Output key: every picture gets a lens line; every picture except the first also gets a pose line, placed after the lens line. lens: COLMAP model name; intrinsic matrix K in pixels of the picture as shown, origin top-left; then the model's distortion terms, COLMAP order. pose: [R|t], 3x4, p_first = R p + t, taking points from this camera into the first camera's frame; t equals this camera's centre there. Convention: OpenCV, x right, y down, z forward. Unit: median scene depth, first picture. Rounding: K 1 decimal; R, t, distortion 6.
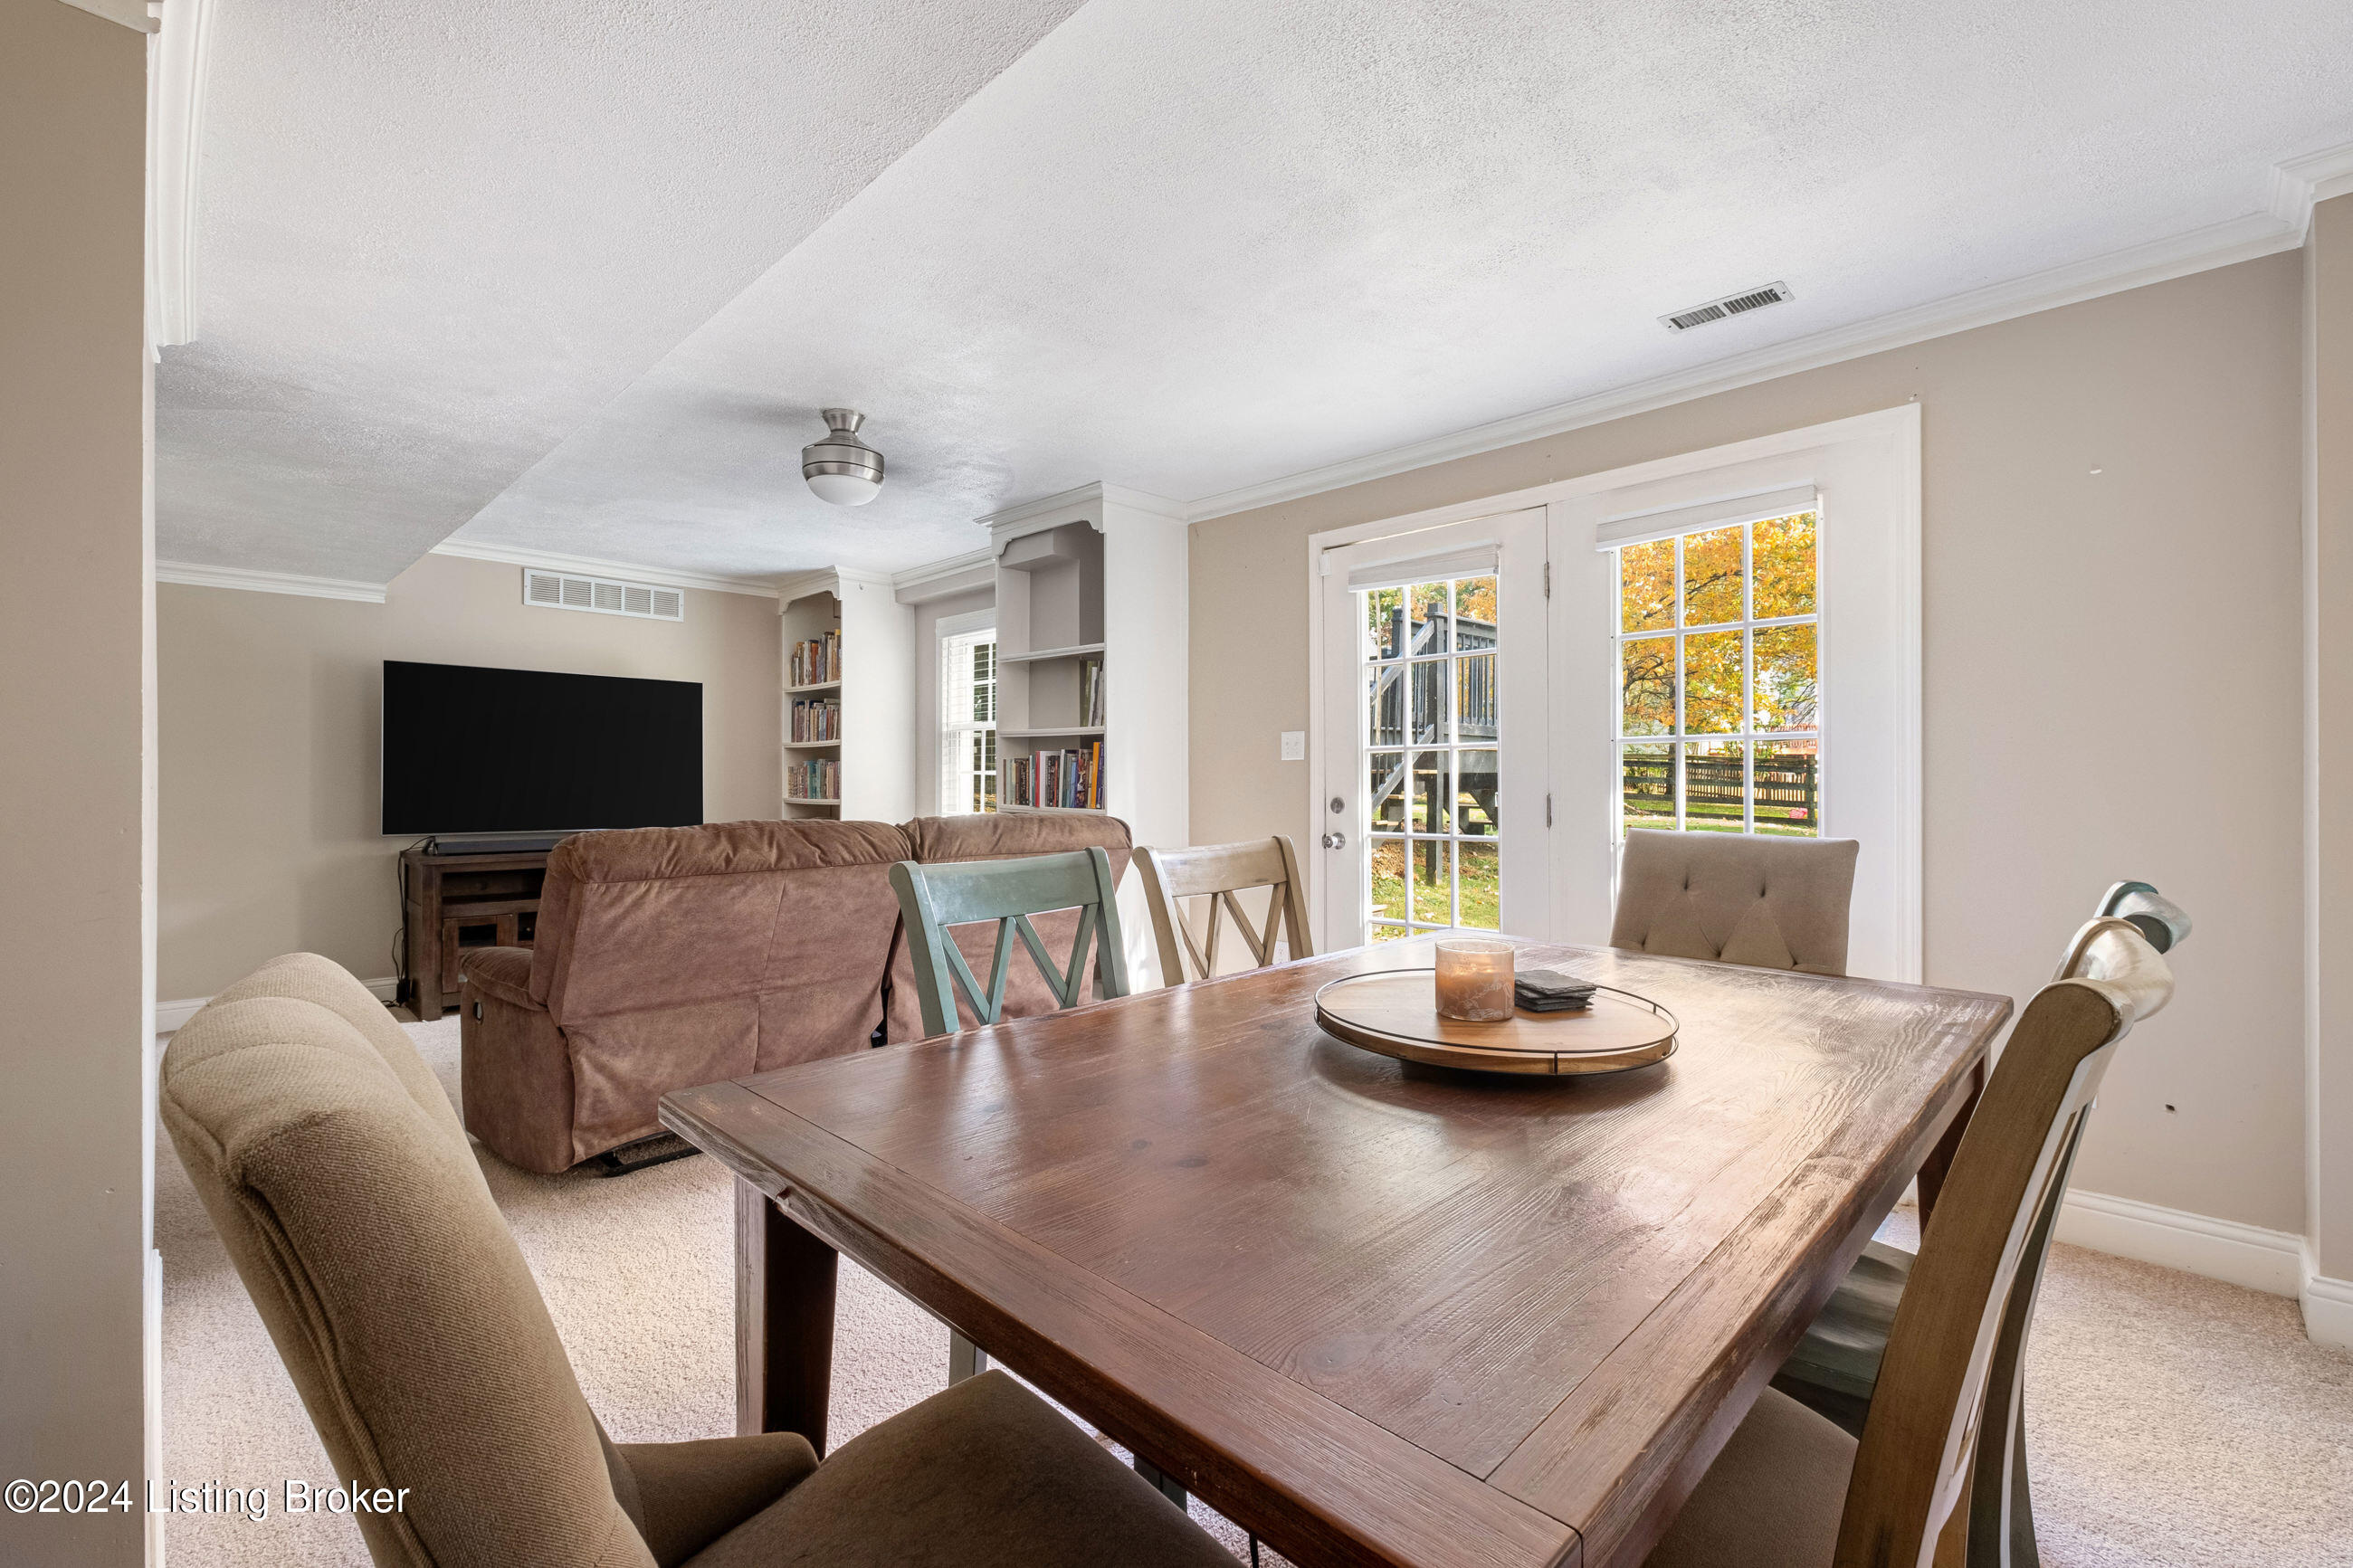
lens RADIAL K [[1019.9, 0, 1192.4], [0, 1019.9, 782.3], [0, 0, 1]] dist [0.002711, -0.004883]
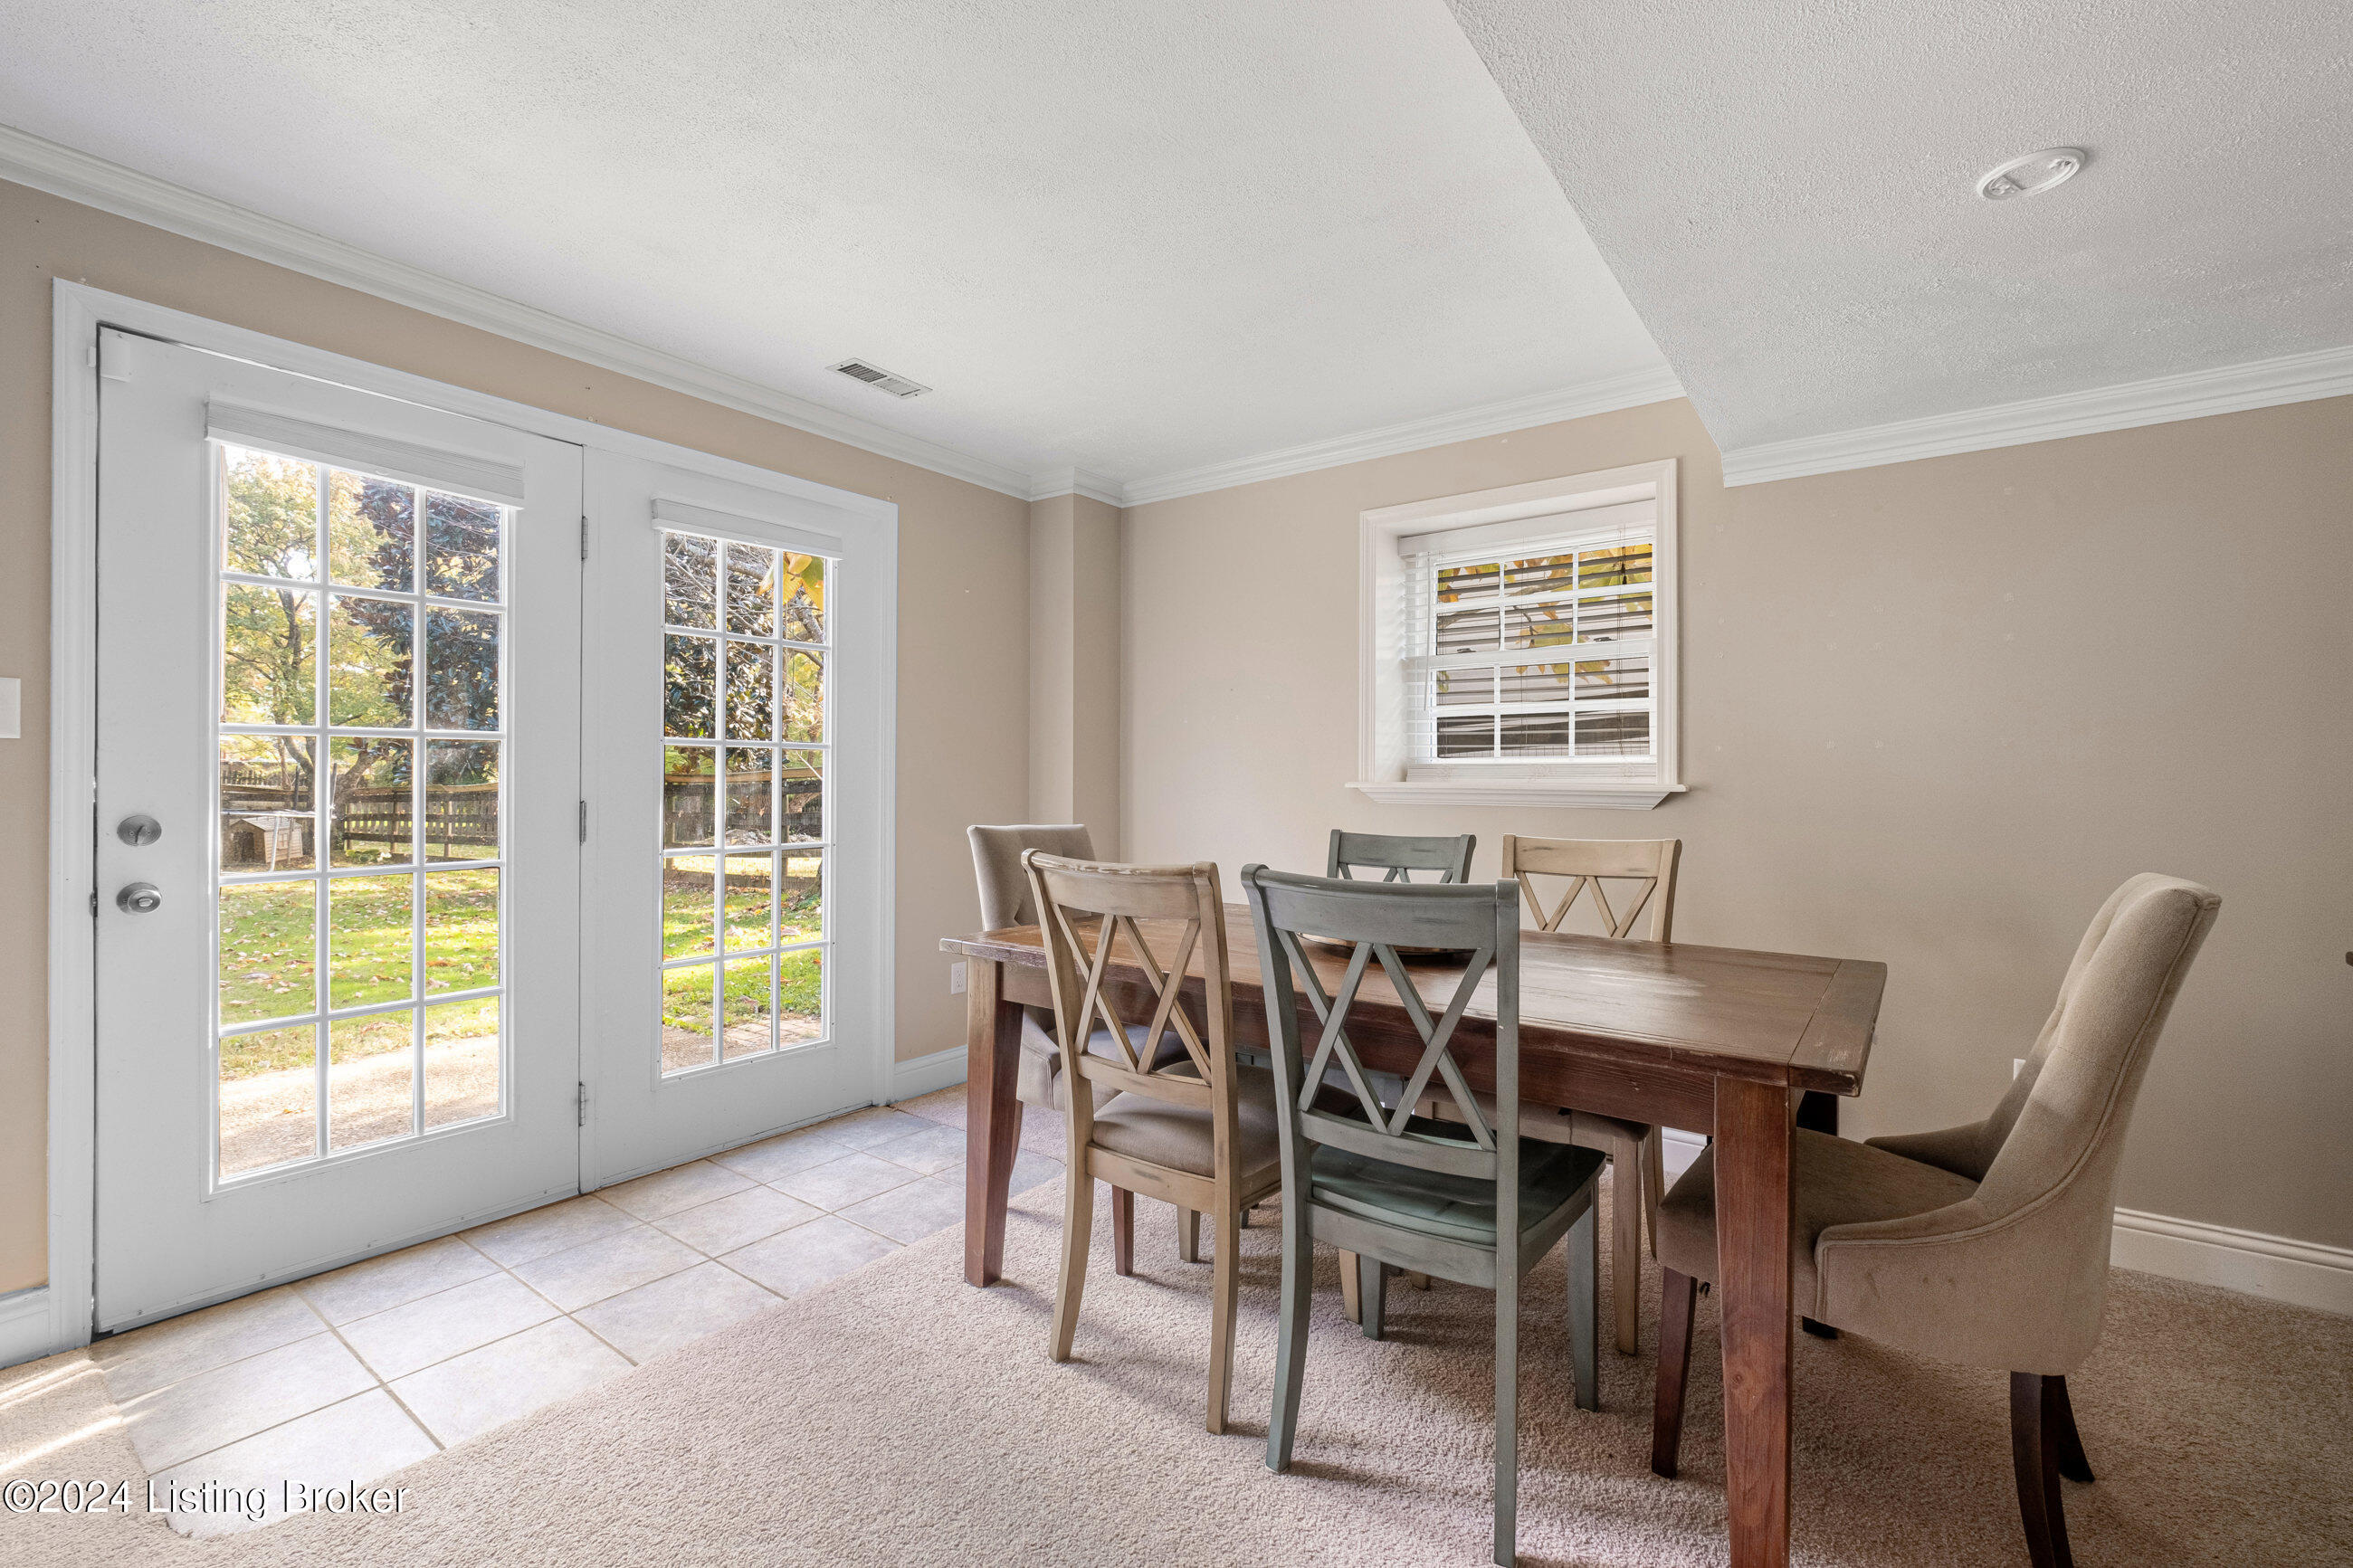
lens RADIAL K [[1019.9, 0, 1177.1], [0, 1019.9, 780.8], [0, 0, 1]] dist [0.002711, -0.004883]
pose [[-0.134699, -0.000786, 0.990886, -0.300106], [-0.006323, 0.999980, -0.000066, -0.004415], [-0.990866, -0.006274, -0.134702, 0.365493]]
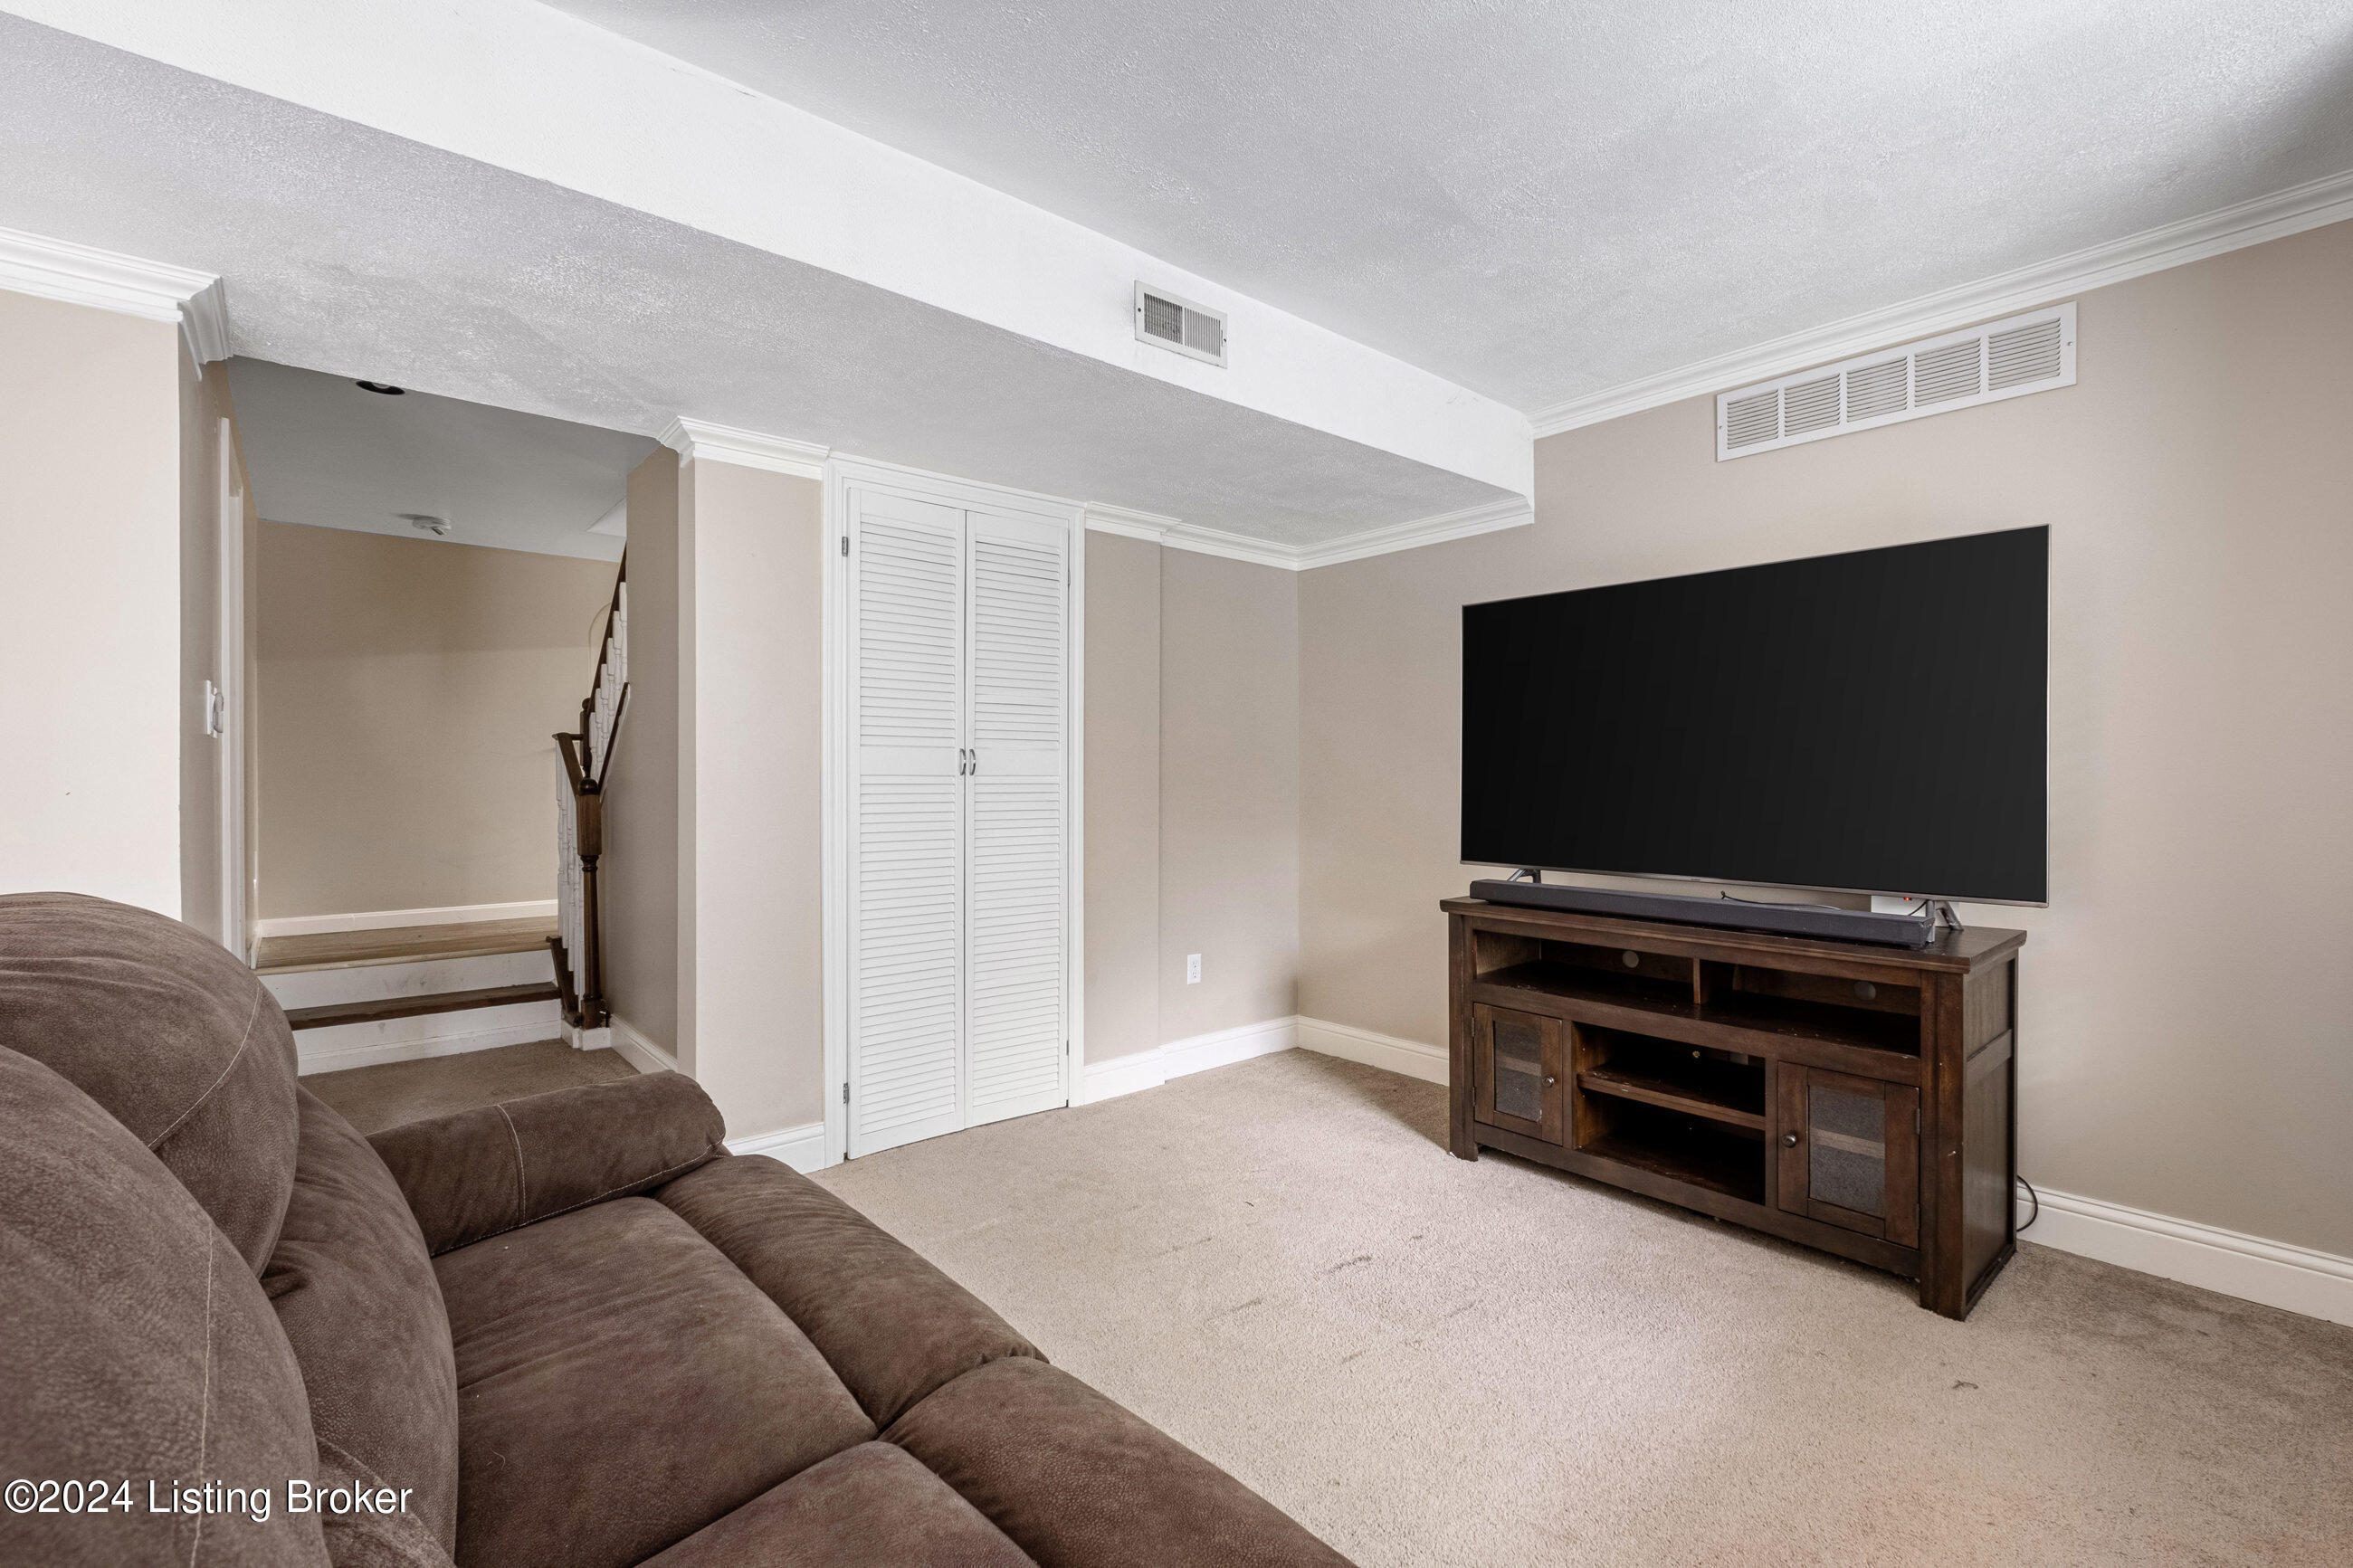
lens RADIAL K [[1019.9, 0, 1165.6], [0, 1019.9, 772.4], [0, 0, 1]] dist [0.002711, -0.004883]
pose [[-0.095462, -0.004888, -0.995421, -0.071762], [-0.000352, 0.999988, -0.004877, -0.003098], [0.995433, -0.000115, -0.095463, 0.692658]]
